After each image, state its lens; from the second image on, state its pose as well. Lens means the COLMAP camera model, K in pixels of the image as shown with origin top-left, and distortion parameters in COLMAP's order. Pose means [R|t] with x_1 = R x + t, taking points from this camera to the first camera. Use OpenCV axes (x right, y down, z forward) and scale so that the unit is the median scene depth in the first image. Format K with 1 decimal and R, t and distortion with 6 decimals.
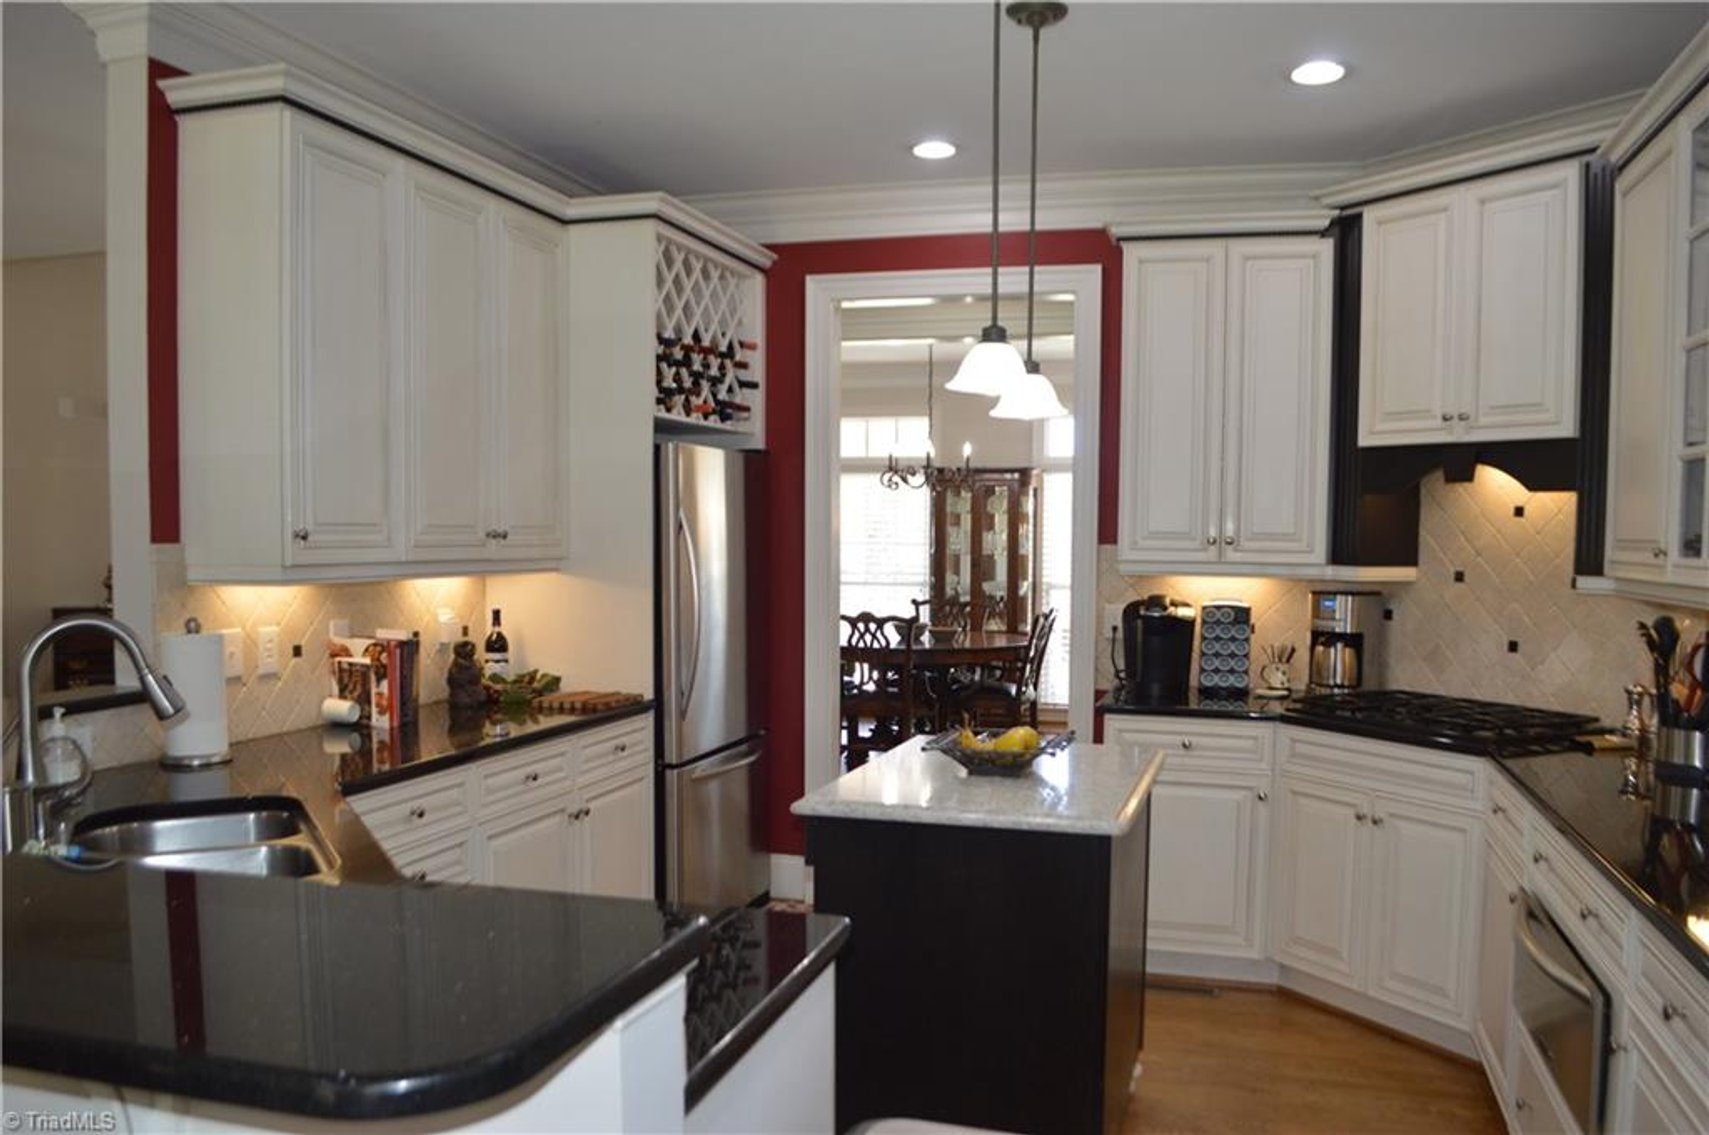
lens RADIAL K [[1387.5, 0, 864.1], [0, 1387.5, 570.0], [0, 0, 1]] dist [-0.082749, 0.010725]
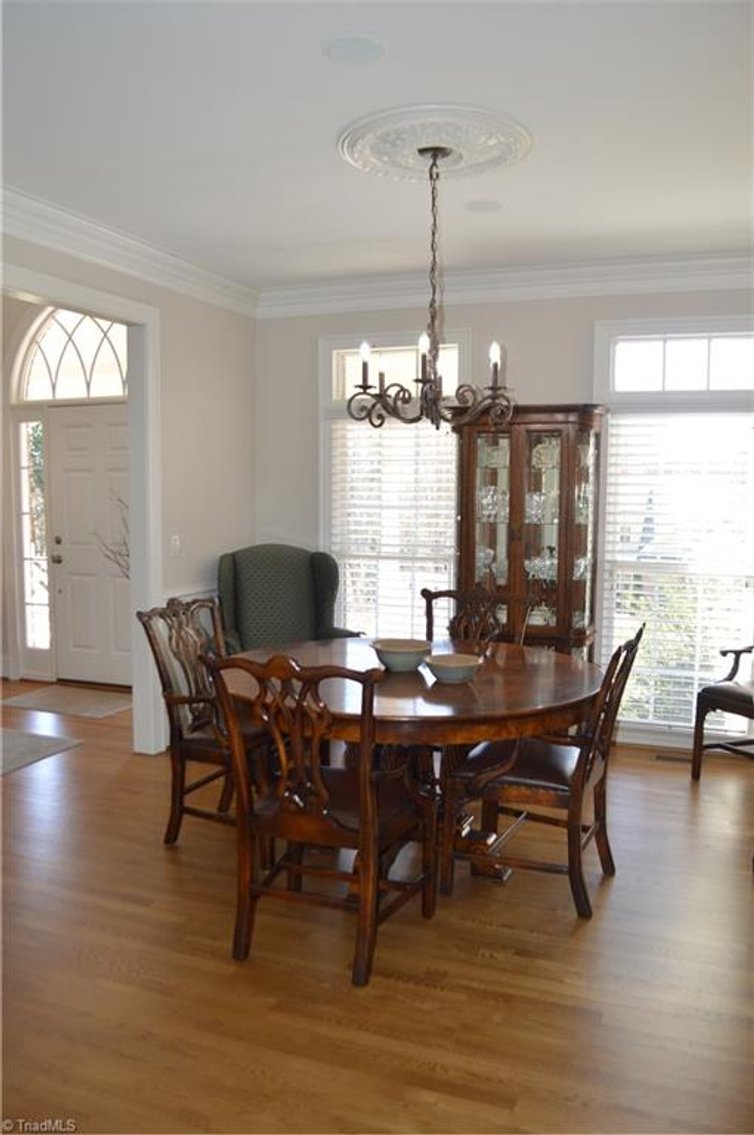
lens RADIAL K [[921.5, 0, 379.0], [0, 921.5, 562.6], [0, 0, 1]] dist [-0.082749, 0.010725]
pose [[0.996844, 0.004344, -0.079262, 0.046206], [0.000714, 0.997971, 0.063674, -0.021519], [0.079378, -0.063529, 0.994818, 0.498418]]
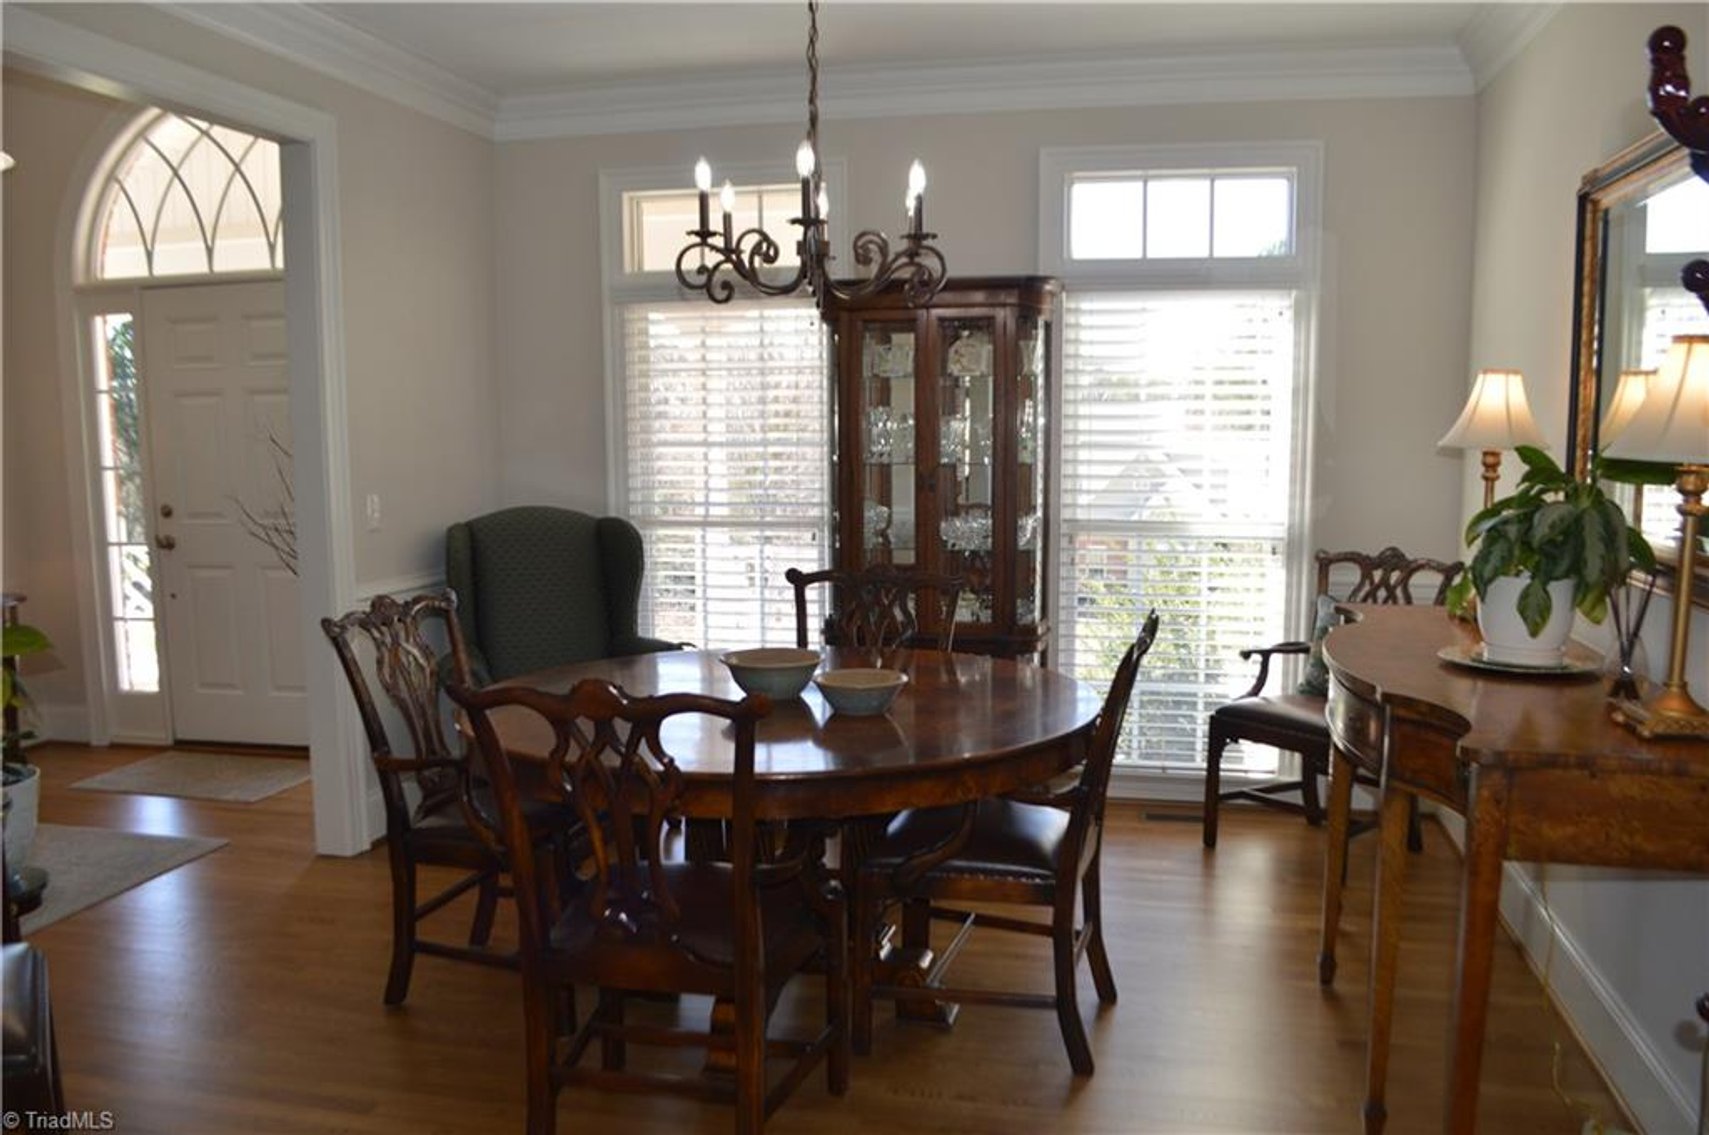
lens RADIAL K [[1387.5, 0, 905.7], [0, 1387.5, 585.6], [0, 0, 1]] dist [-0.082749, 0.010725]
pose [[0.995982, -0.023818, 0.086333, 0.031325], [0.015322, 0.995090, 0.097779, -0.016265], [-0.088238, -0.096063, 0.991457, 0.521294]]
